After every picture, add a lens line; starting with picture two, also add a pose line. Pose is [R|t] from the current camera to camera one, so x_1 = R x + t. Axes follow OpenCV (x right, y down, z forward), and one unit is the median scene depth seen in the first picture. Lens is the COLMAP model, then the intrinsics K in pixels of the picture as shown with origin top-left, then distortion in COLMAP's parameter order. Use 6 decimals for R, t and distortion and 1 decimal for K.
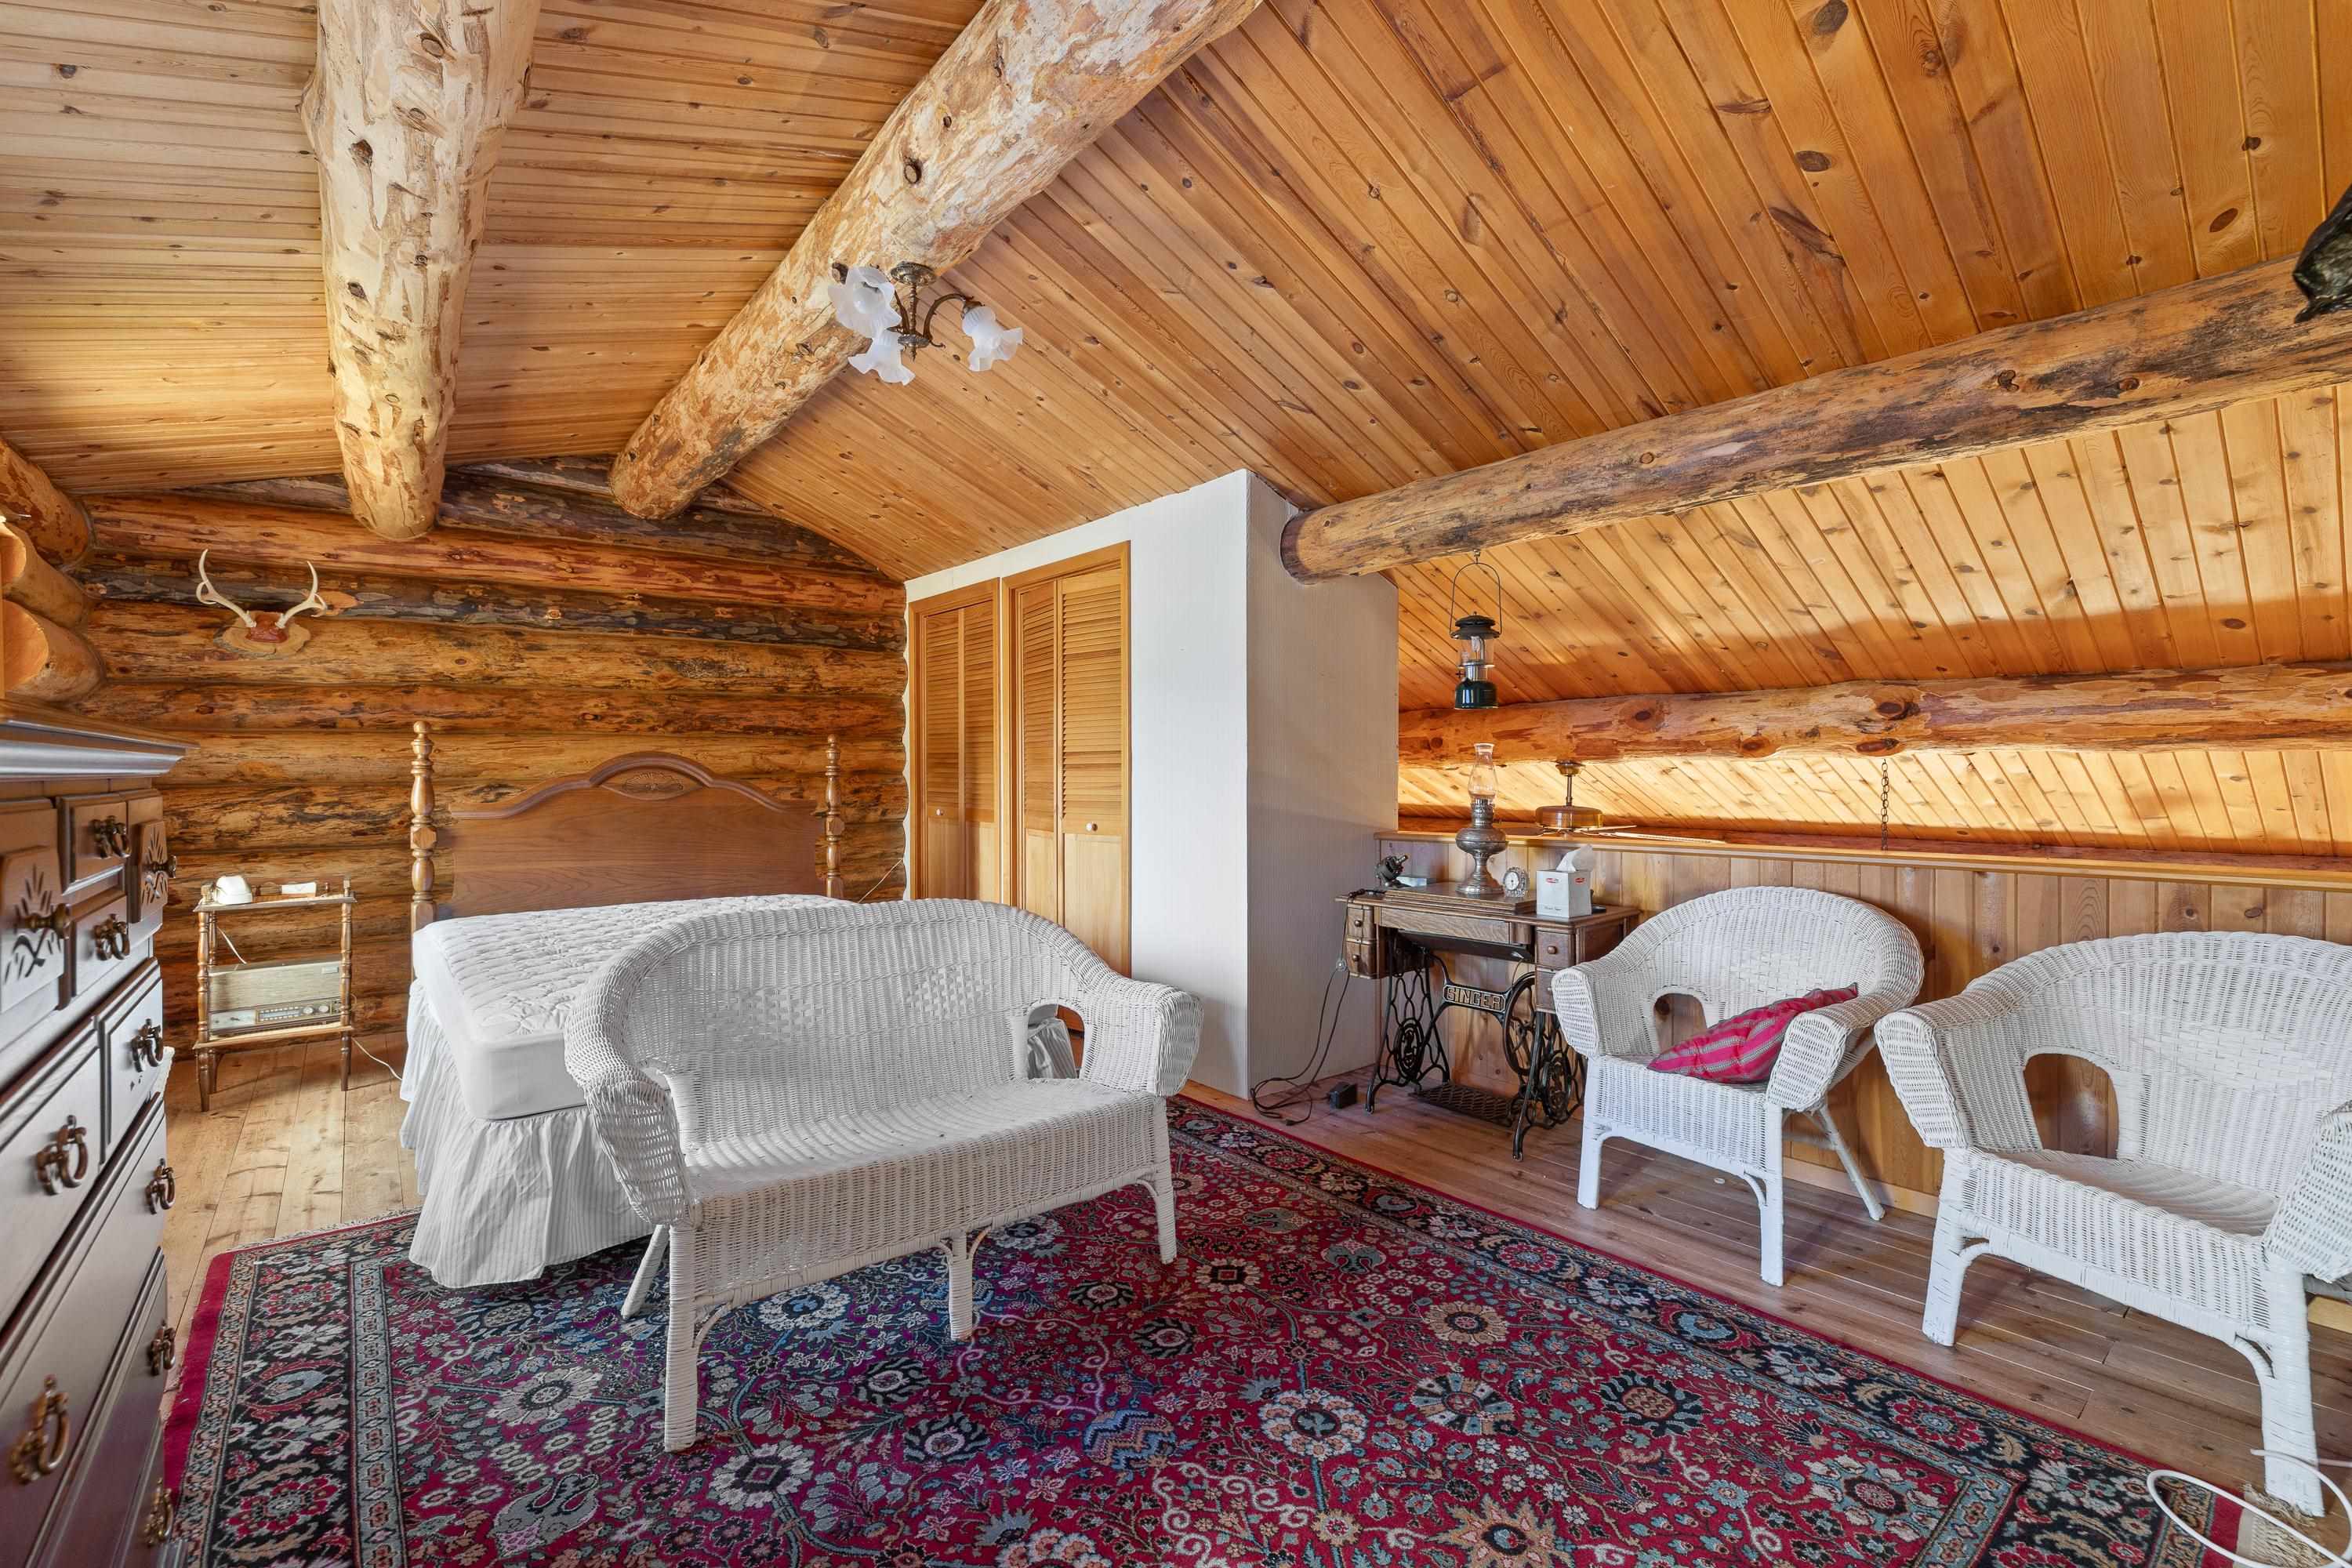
lens RADIAL K [[1015.4, 0, 1190.9], [0, 1015.4, 779.6], [0, 0, 1]] dist [-0.004666, 0.000300]
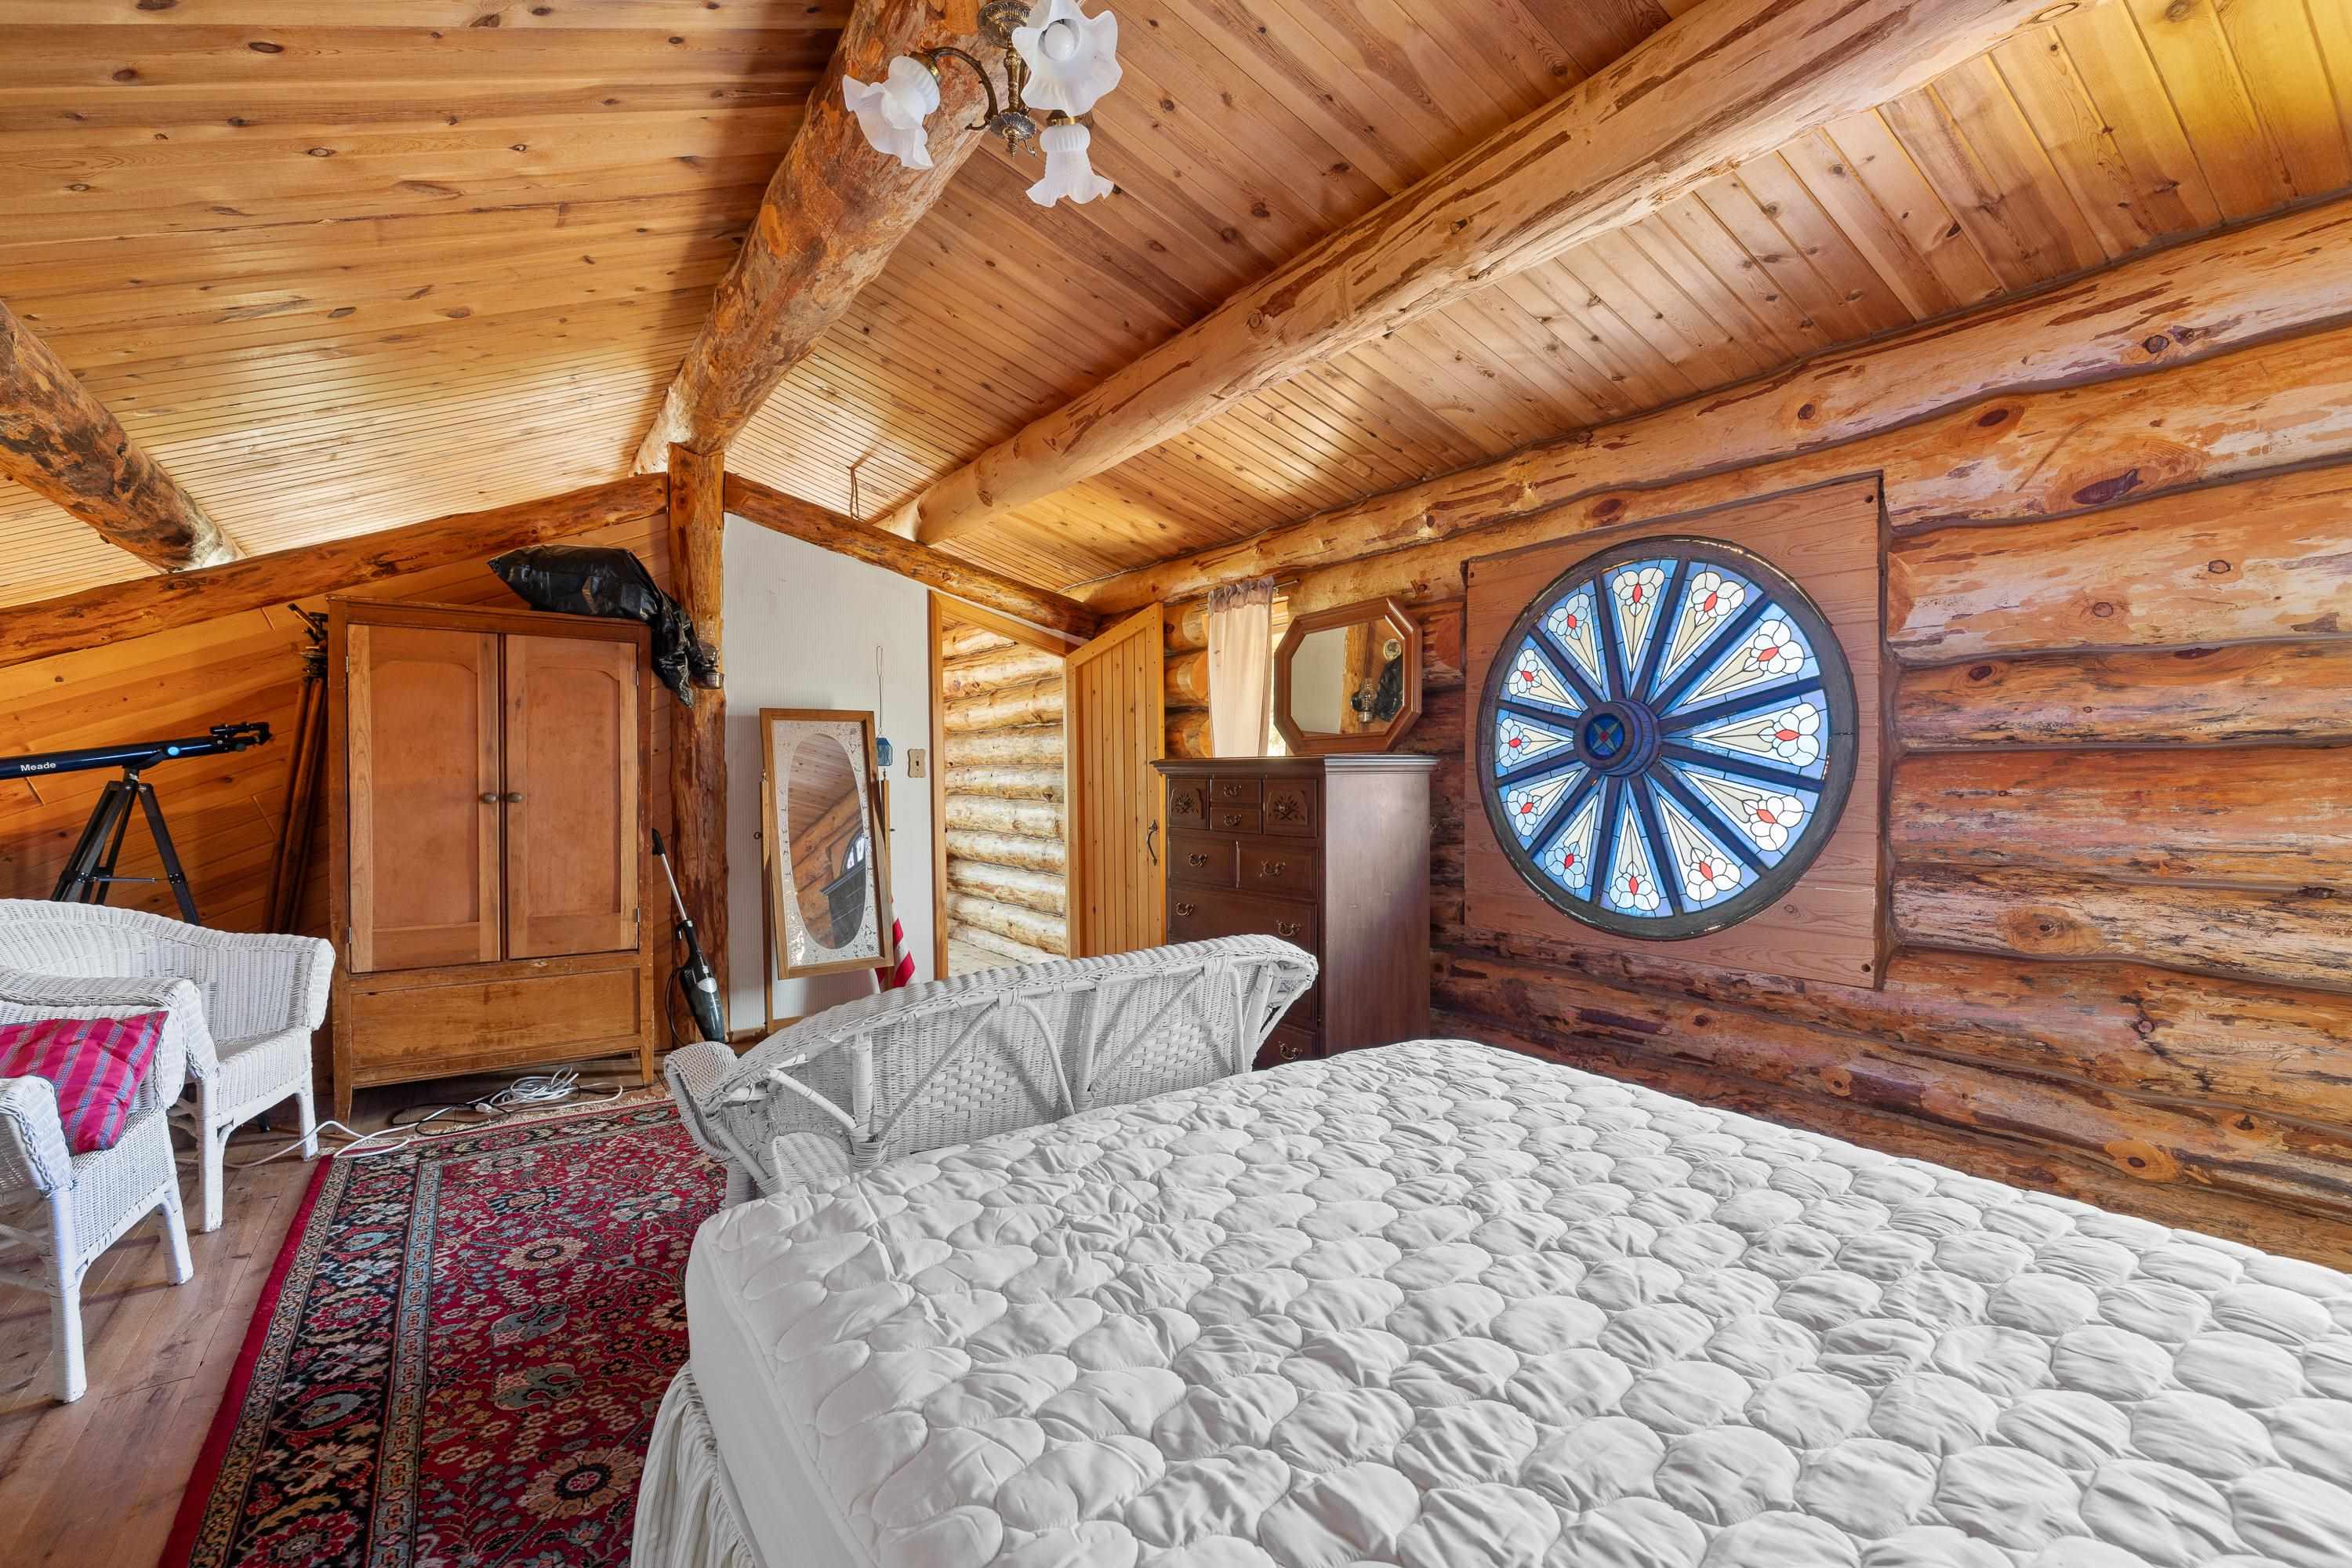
lens RADIAL K [[1023.0, 0, 1189.2], [0, 1023.0, 751.4], [0, 0, 1]] dist [-0.004869, 0.000294]
pose [[-0.996413, 0.006850, 0.084343, -0.610029], [0.006171, 0.999946, -0.008311, -0.018406], [-0.084395, -0.007761, -0.996402, 2.298504]]
